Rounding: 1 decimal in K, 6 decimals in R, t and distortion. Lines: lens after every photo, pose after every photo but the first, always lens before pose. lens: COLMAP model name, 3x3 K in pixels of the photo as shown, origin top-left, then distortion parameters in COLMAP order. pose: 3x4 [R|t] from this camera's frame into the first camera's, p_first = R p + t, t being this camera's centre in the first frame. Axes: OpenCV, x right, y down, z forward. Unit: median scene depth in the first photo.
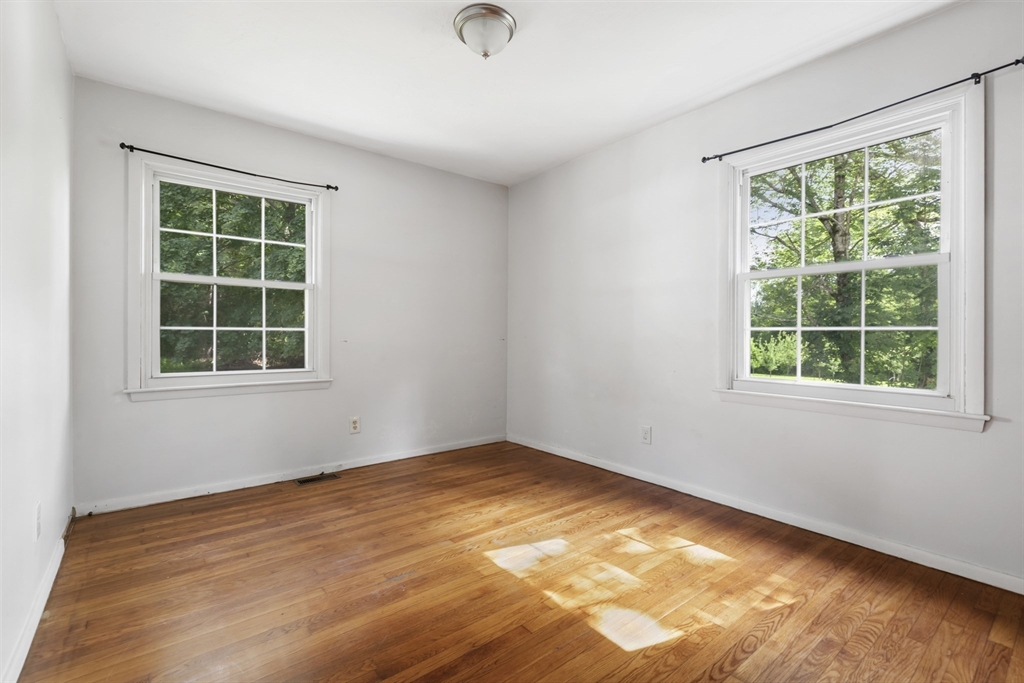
lens RADIAL K [[460.2, 0, 515.5], [0, 460.2, 344.9], [0, 0, 1]] dist [0.004577, -0.000274]
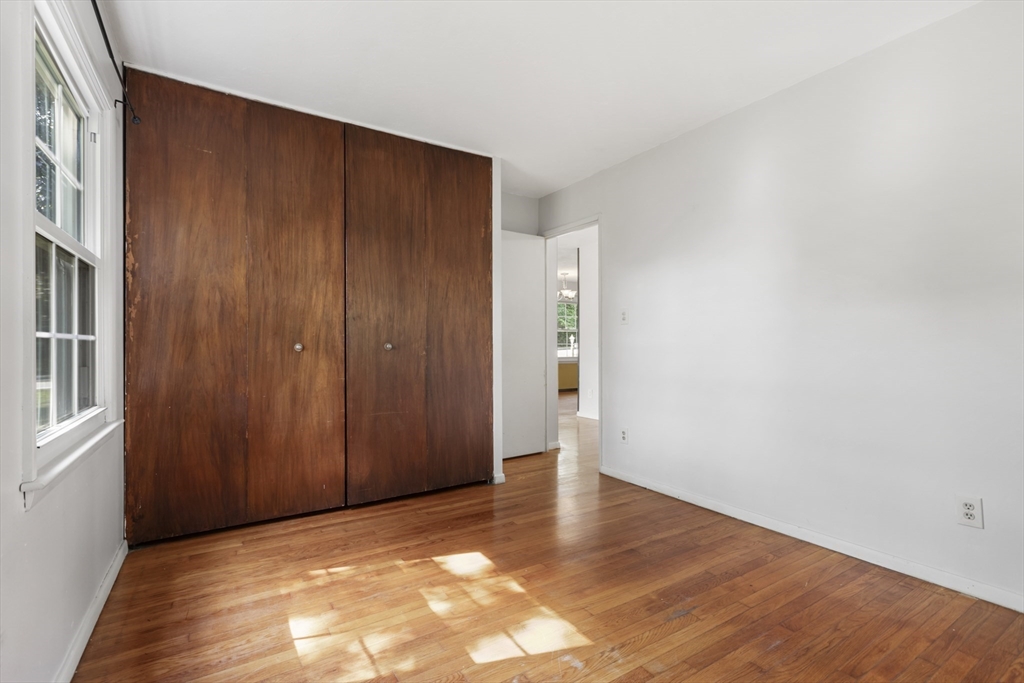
lens RADIAL K [[460.2, 0, 511.5], [0, 460.2, 342.7], [0, 0, 1]] dist [0.004577, -0.000274]
pose [[-0.993550, -0.008745, 0.113053, -0.022384], [-0.006598, 0.999791, 0.019355, -0.052352], [-0.113199, 0.018485, -0.993400, 2.015925]]
